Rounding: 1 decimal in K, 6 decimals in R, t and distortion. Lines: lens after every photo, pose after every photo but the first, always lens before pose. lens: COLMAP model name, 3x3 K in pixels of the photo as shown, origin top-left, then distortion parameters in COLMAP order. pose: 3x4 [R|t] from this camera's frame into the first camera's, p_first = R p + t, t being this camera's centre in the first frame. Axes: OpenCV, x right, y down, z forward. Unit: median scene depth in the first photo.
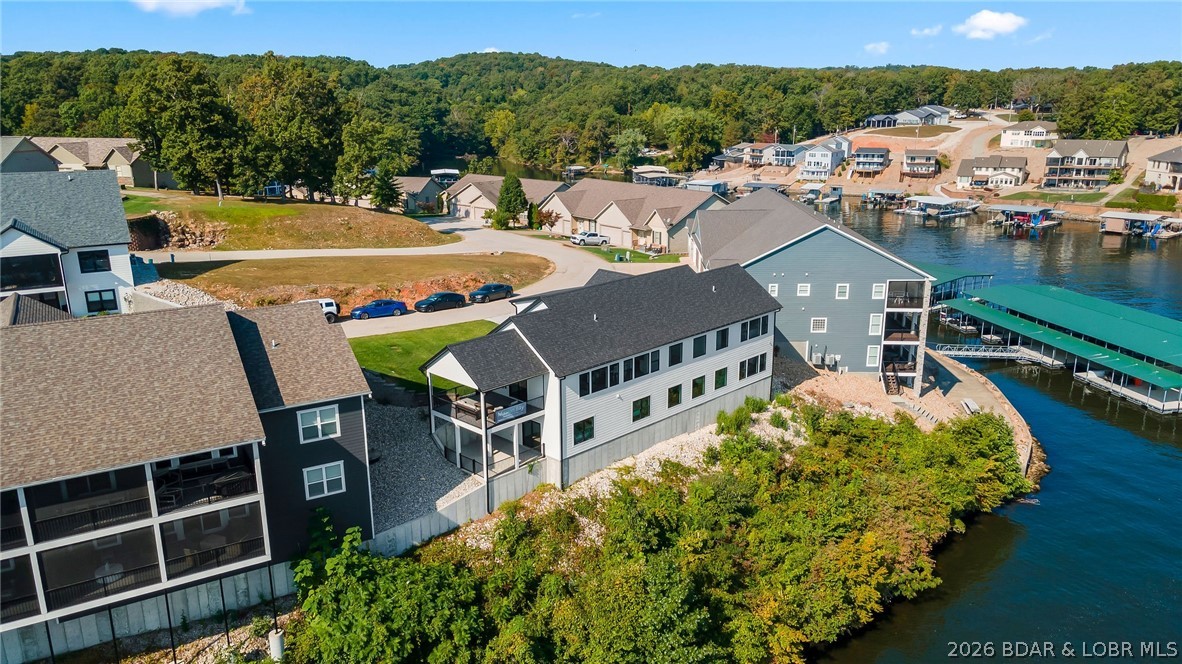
lens RADIAL K [[872.4, 0, 592.9], [0, 872.4, 332.4], [0, 0, 1]] dist [0.049166, -0.008657]
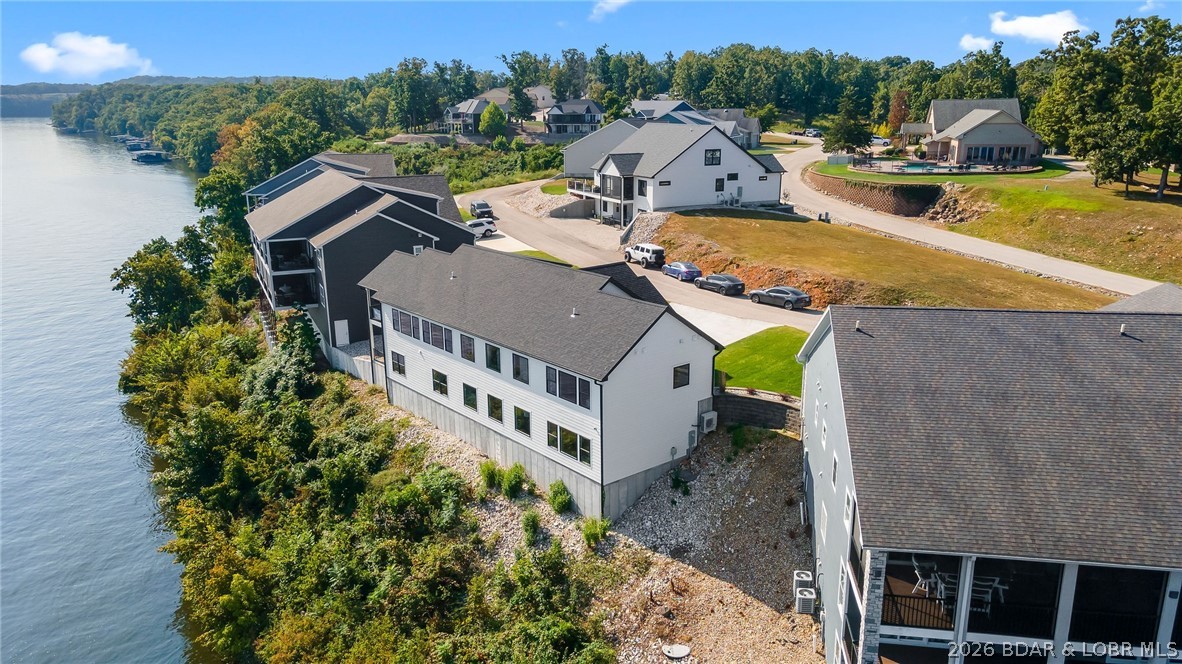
lens RADIAL K [[872.4, 0, 589.7], [0, 872.4, 334.1], [0, 0, 1]] dist [0.049166, -0.008657]
pose [[-0.102093, 0.264479, -0.958972, 0.218523], [-0.257270, 0.924193, 0.282276, -0.063021], [0.960932, 0.275533, -0.026311, 0.276458]]
